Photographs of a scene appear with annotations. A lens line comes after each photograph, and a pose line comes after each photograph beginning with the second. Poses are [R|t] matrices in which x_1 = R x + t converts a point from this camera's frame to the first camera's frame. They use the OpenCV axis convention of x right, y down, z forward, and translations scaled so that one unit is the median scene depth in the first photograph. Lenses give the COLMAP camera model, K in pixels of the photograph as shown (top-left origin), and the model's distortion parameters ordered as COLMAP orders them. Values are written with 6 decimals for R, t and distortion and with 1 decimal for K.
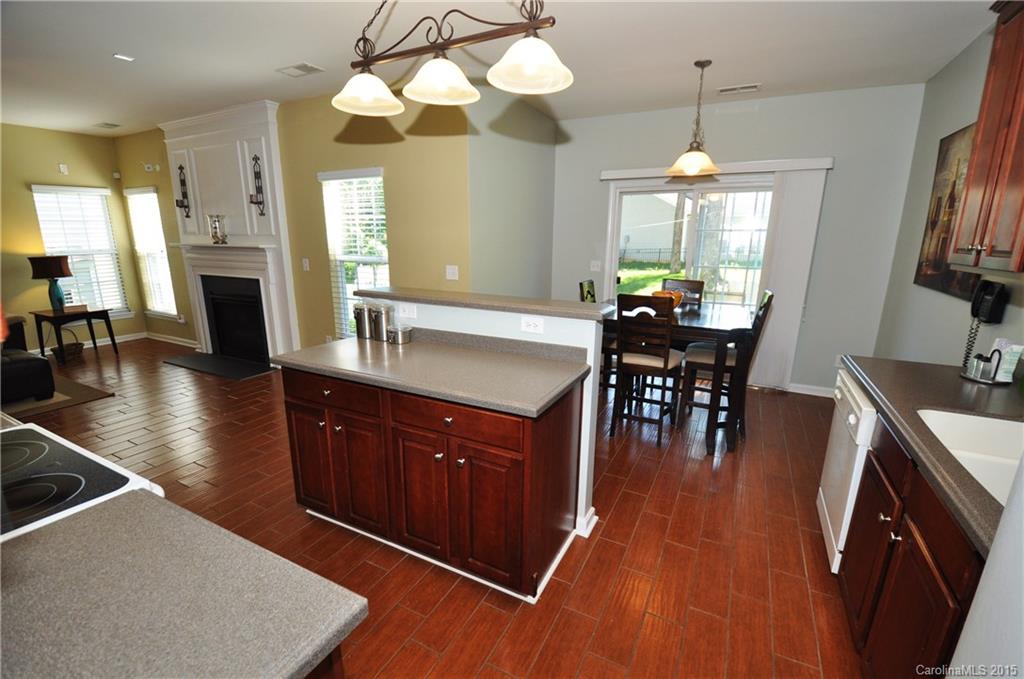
lens RADIAL K [[448.0, 0, 517.0], [0, 448.0, 350.0], [0, 0, 1]] dist [0.020511, -0.026259]
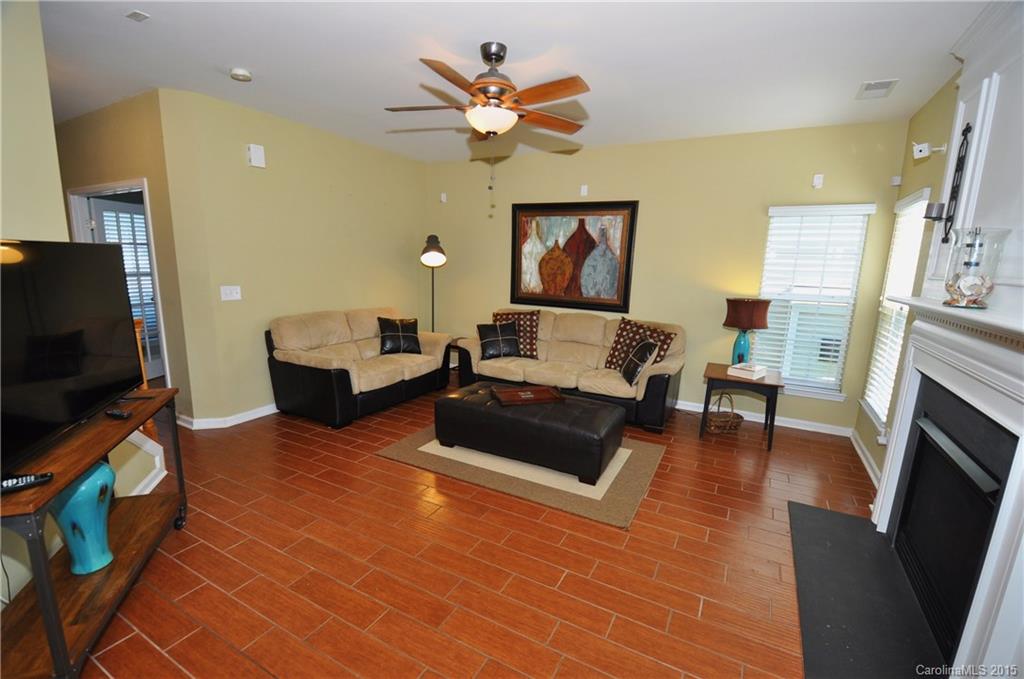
lens RADIAL K [[449.7, 0, 510.5], [0, 449.7, 349.3], [0, 0, 1]] dist [0.019609, -0.019714]
pose [[-0.036301, 0.183022, -0.982438, -0.256893], [-0.271695, 0.944249, 0.185946, -0.159898], [0.961698, 0.273674, 0.015448, 0.605101]]
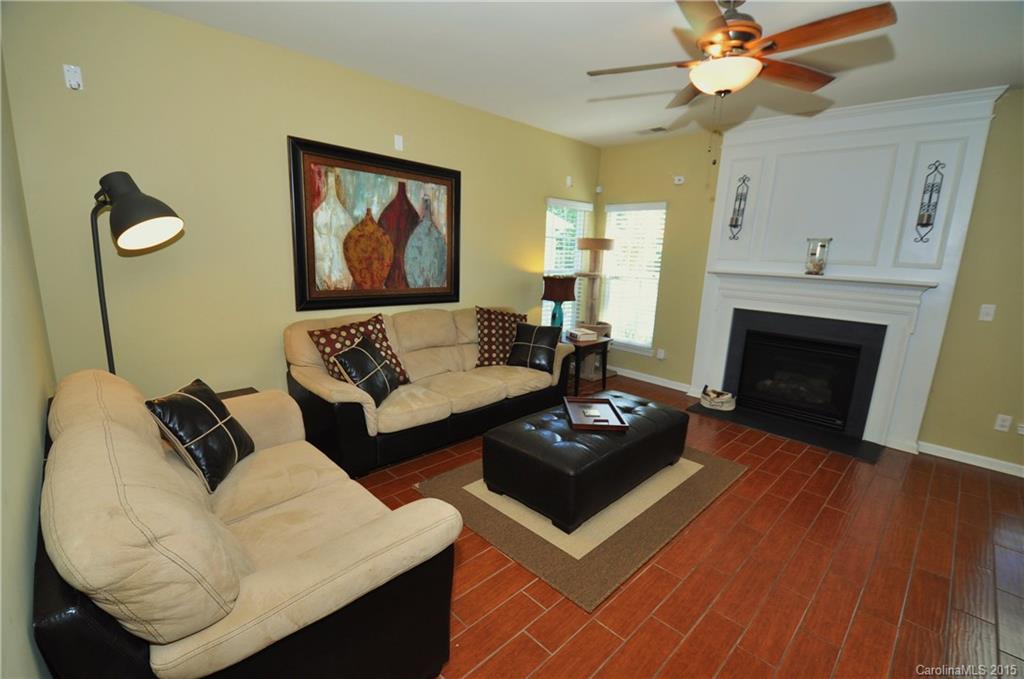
lens RADIAL K [[448.0, 0, 517.0], [0, 448.0, 350.0], [0, 0, 1]] dist [0.020511, -0.026259]
pose [[0.947825, 0.096793, -0.303741, -0.831168], [-0.107157, 0.994086, -0.017600, -0.034881], [0.300241, 0.049230, 0.952592, 0.101086]]
